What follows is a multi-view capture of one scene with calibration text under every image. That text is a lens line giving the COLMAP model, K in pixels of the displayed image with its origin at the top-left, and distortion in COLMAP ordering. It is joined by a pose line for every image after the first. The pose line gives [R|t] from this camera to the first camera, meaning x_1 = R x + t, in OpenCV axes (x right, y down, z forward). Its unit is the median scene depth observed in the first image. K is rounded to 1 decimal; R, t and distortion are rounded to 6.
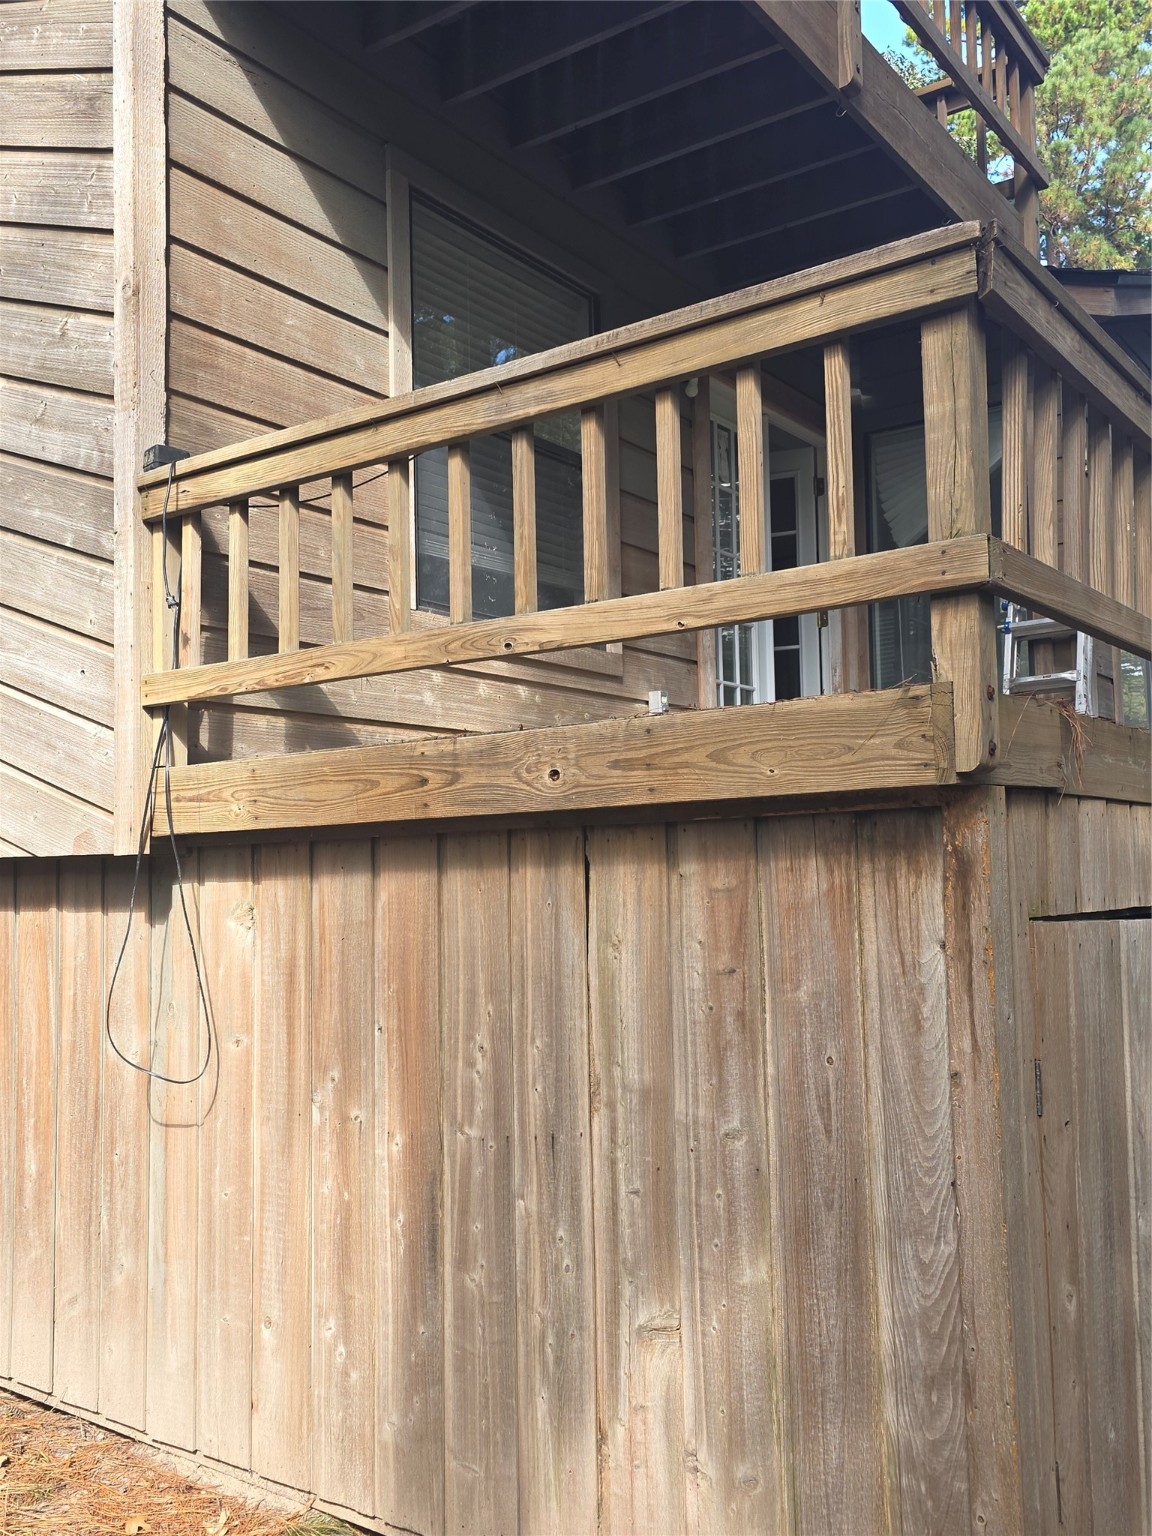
lens RADIAL K [[1399.2, 0, 576.0], [0, 1399.2, 768.0], [0, 0, 1]] dist [0.063871, -0.068133]
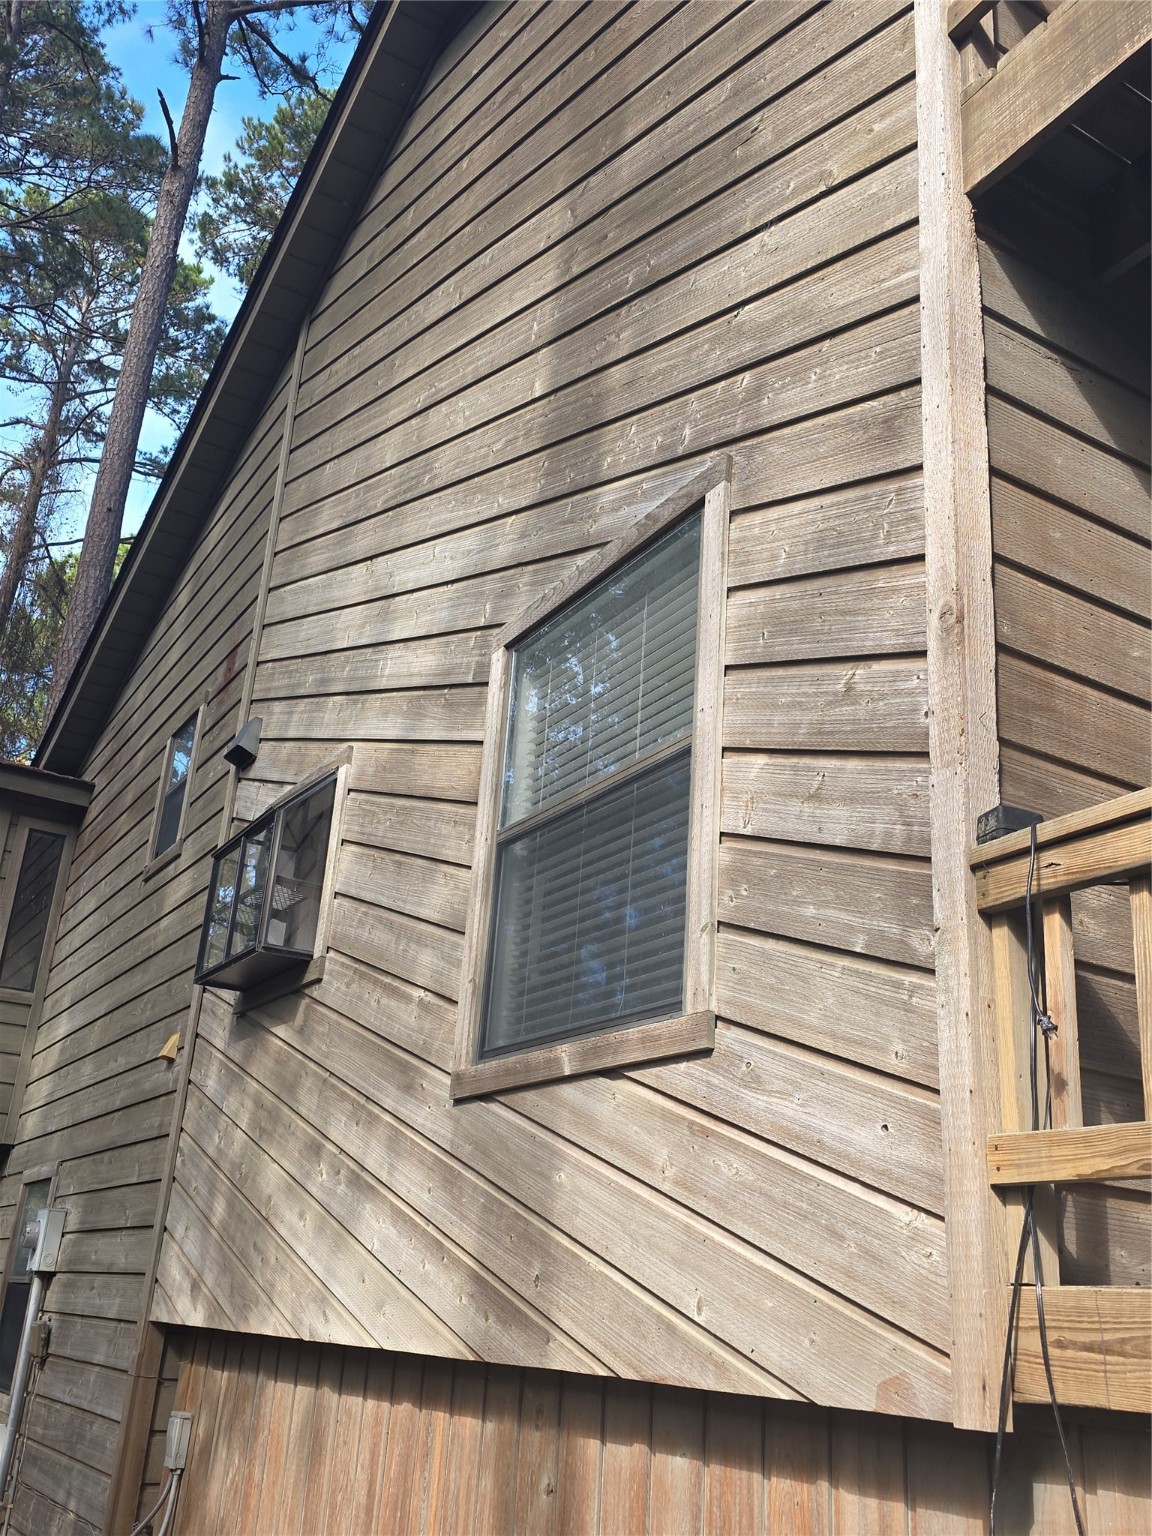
lens RADIAL K [[1399.2, 0, 576.0], [0, 1399.2, 768.0], [0, 0, 1]] dist [0.063871, -0.068133]
pose [[0.919034, -0.067519, -0.388354, -0.206463], [-0.055341, 0.953362, -0.296714, -0.021905], [0.390275, 0.294181, 0.872435, 0.271707]]
